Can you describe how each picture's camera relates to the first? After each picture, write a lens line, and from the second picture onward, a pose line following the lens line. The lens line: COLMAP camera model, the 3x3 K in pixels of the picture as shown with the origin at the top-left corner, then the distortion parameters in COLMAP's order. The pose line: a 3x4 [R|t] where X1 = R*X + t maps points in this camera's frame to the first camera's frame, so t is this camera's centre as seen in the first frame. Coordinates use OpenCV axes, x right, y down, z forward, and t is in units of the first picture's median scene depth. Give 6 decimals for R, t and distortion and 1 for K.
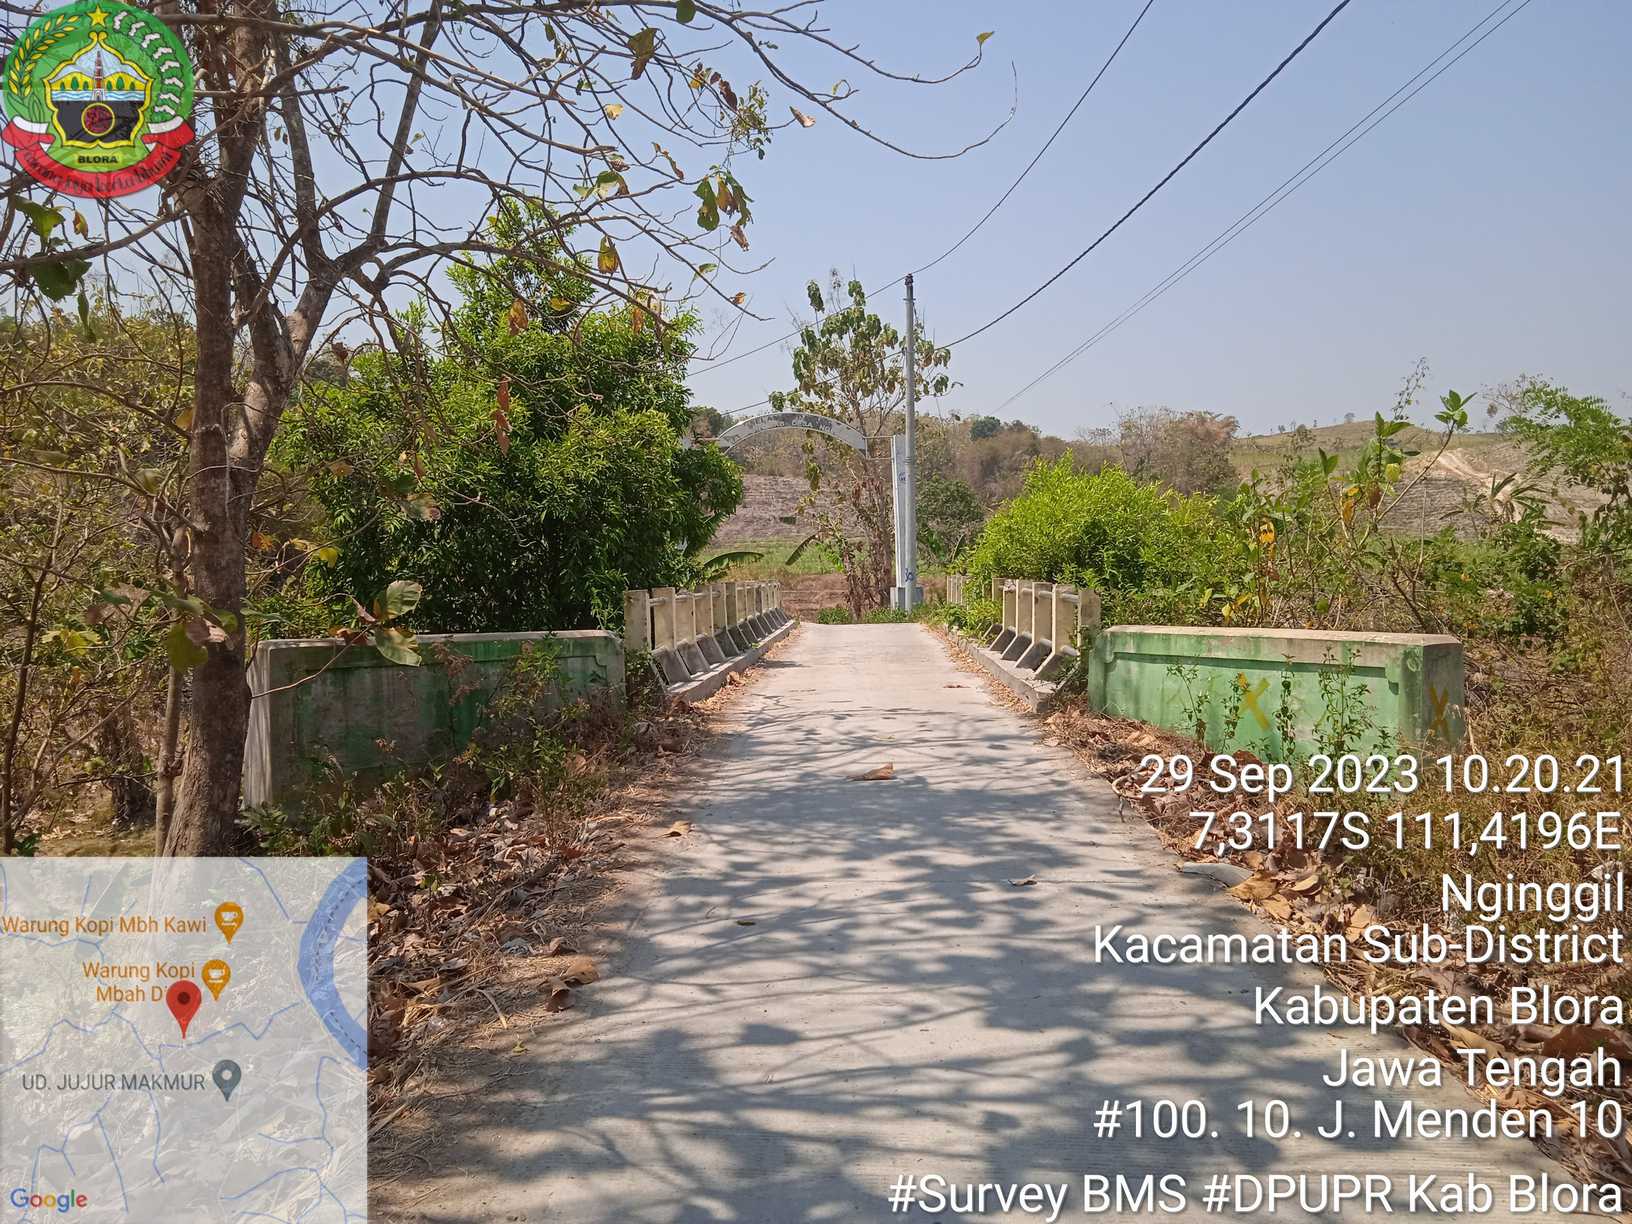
lens RADIAL K [[1338.3, 0, 821.6], [0, 1338.3, 616.5], [0, 0, 1]] dist [0.042282, -0.045375]
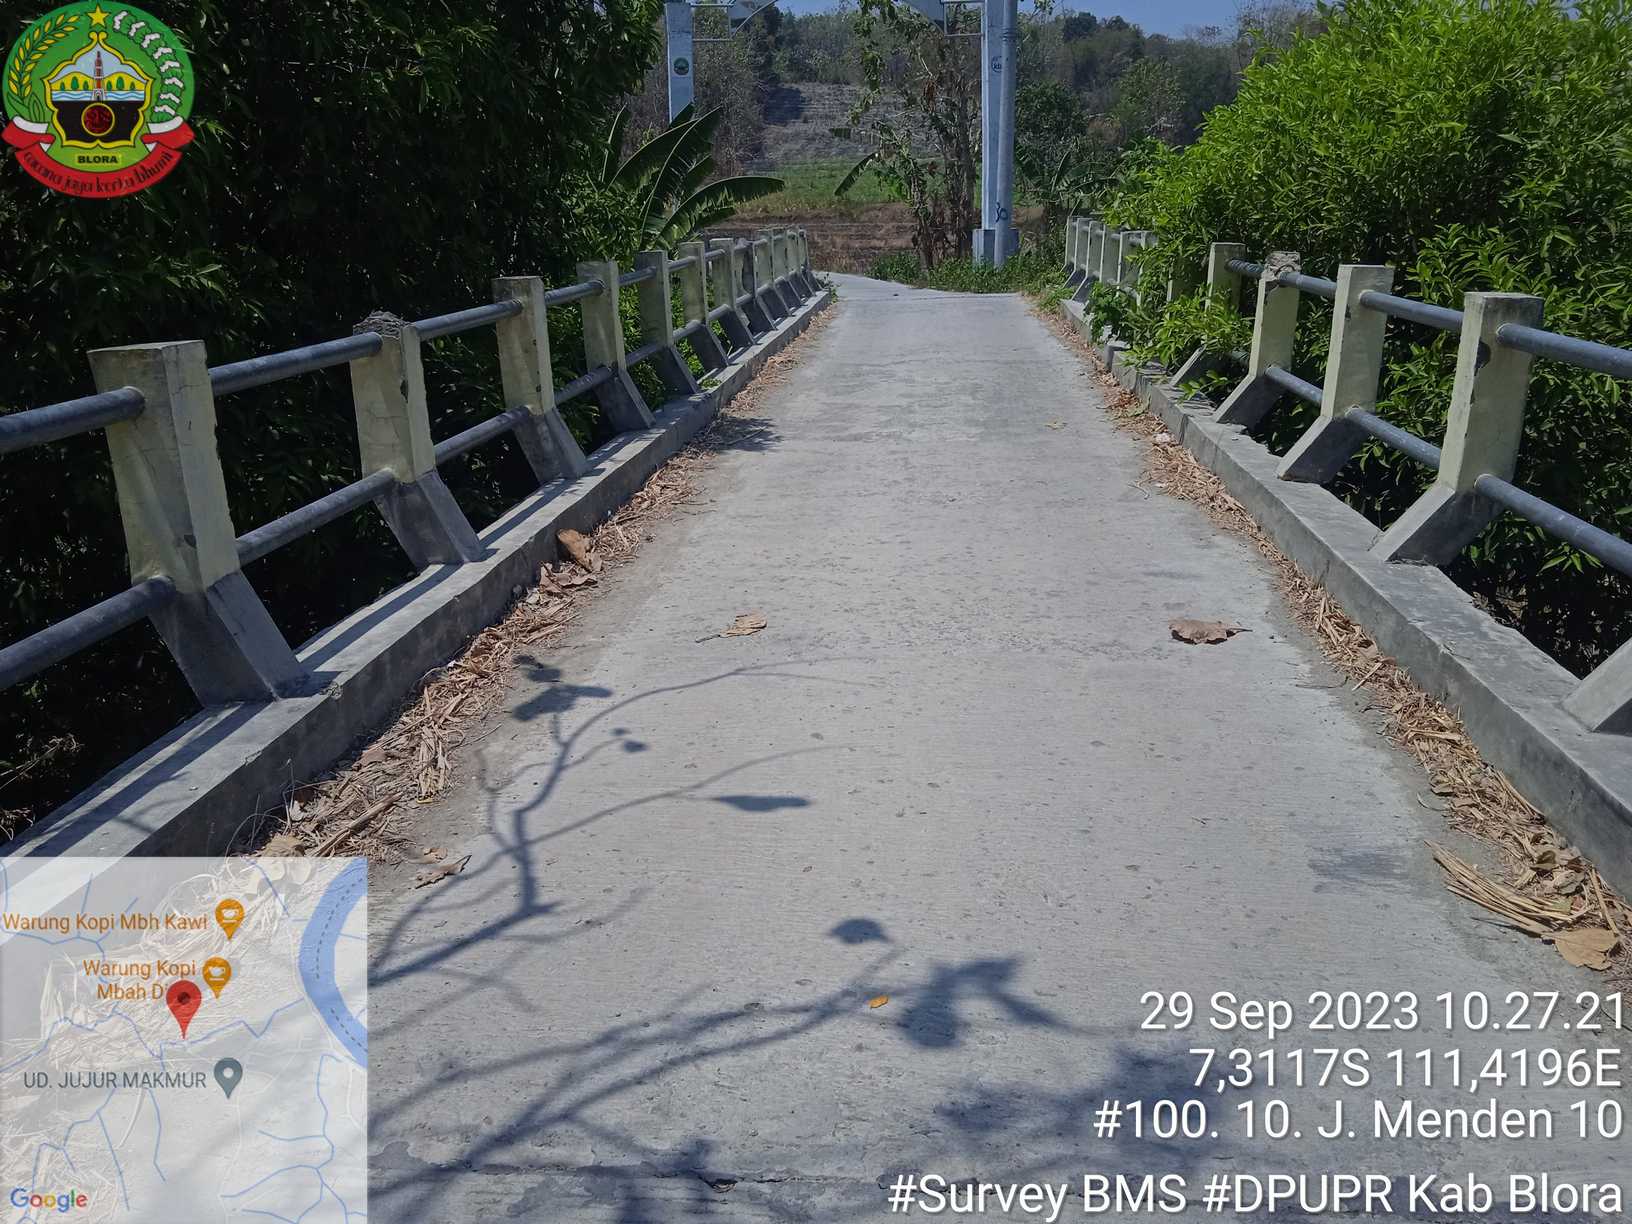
lens RADIAL K [[1332.0, 0, 828.7], [0, 1332.0, 630.5], [0, 0, 1]] dist [0.017526, -0.014444]
pose [[0.998922, 0.013243, -0.044500, 0.006850], [-0.000390, 0.960815, 0.277189, -0.010706], [0.046427, -0.276873, 0.959784, 0.197850]]
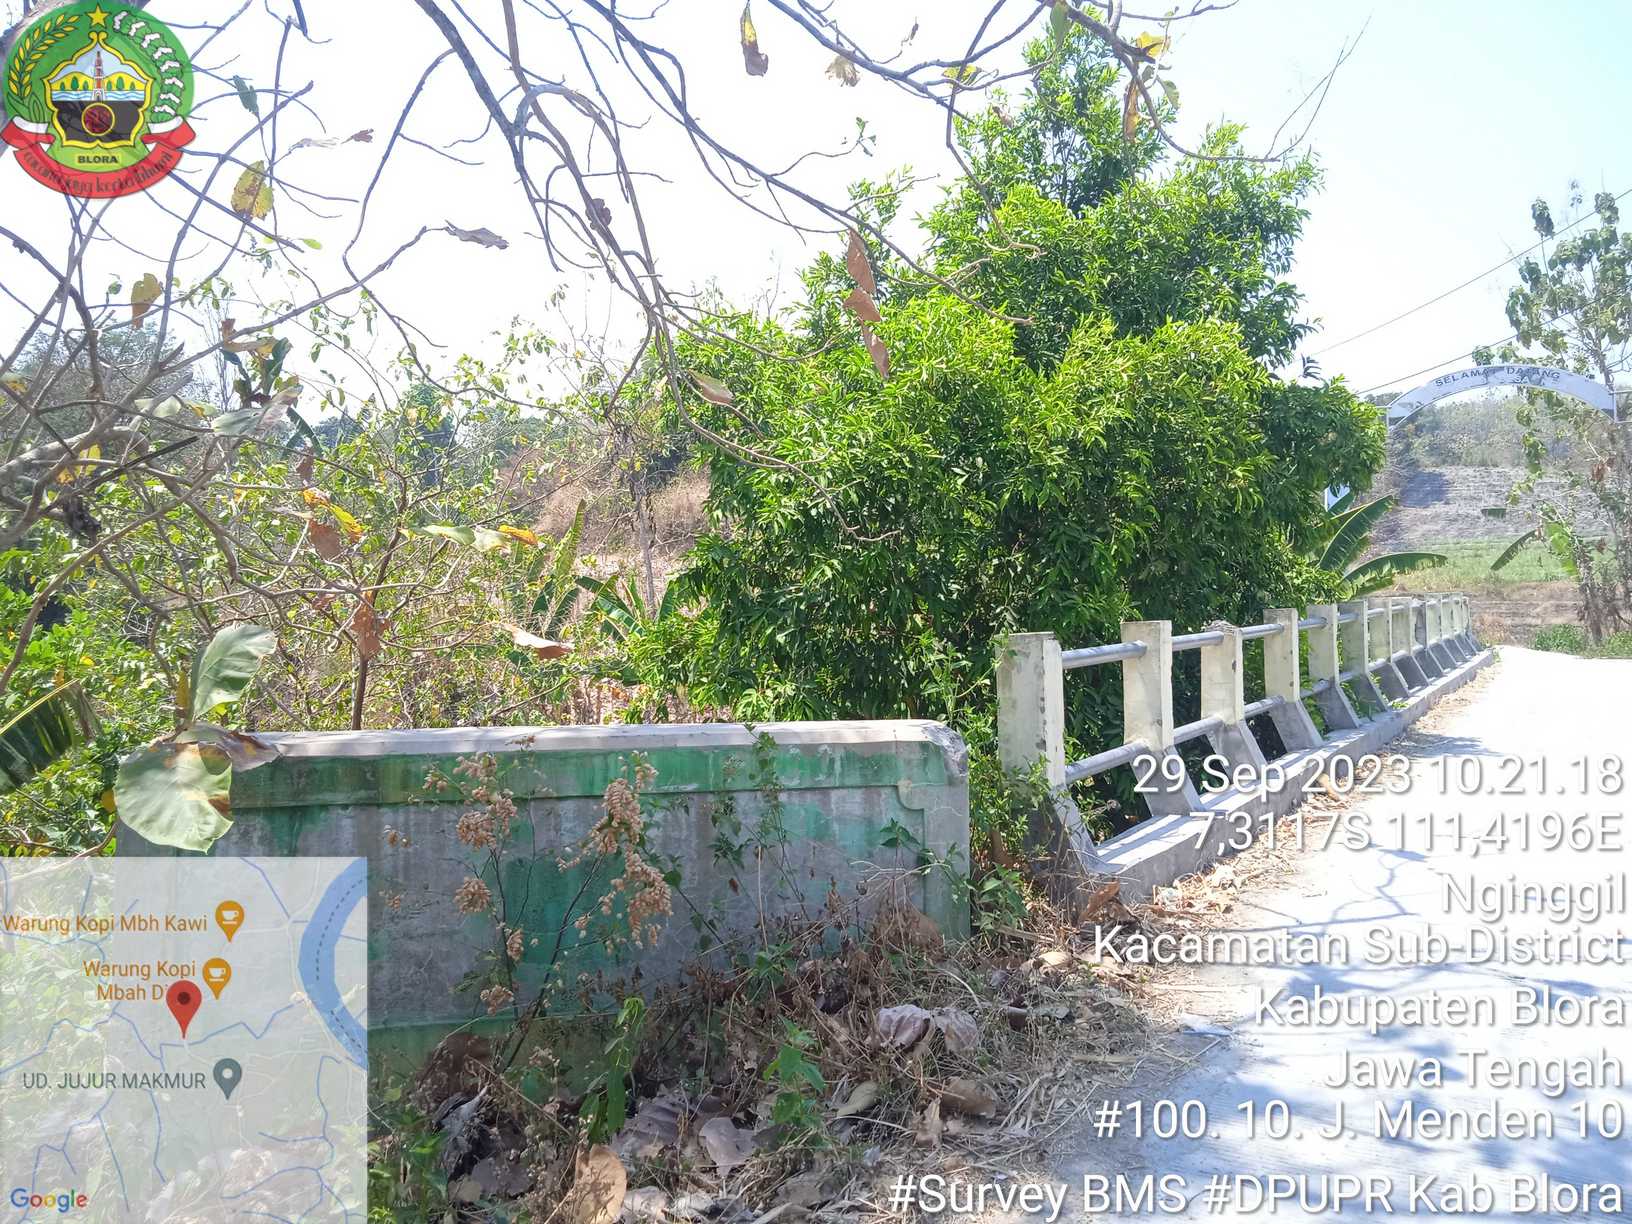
lens RADIAL K [[1338.3, 0, 822.7], [0, 1338.3, 643.3], [0, 0, 1]] dist [0.042282, -0.045375]
pose [[0.881024, 0.022328, -0.472544, 0.003133], [-0.015260, 0.999707, 0.018786, -0.005496], [0.472825, -0.009340, 0.881107, 0.132764]]
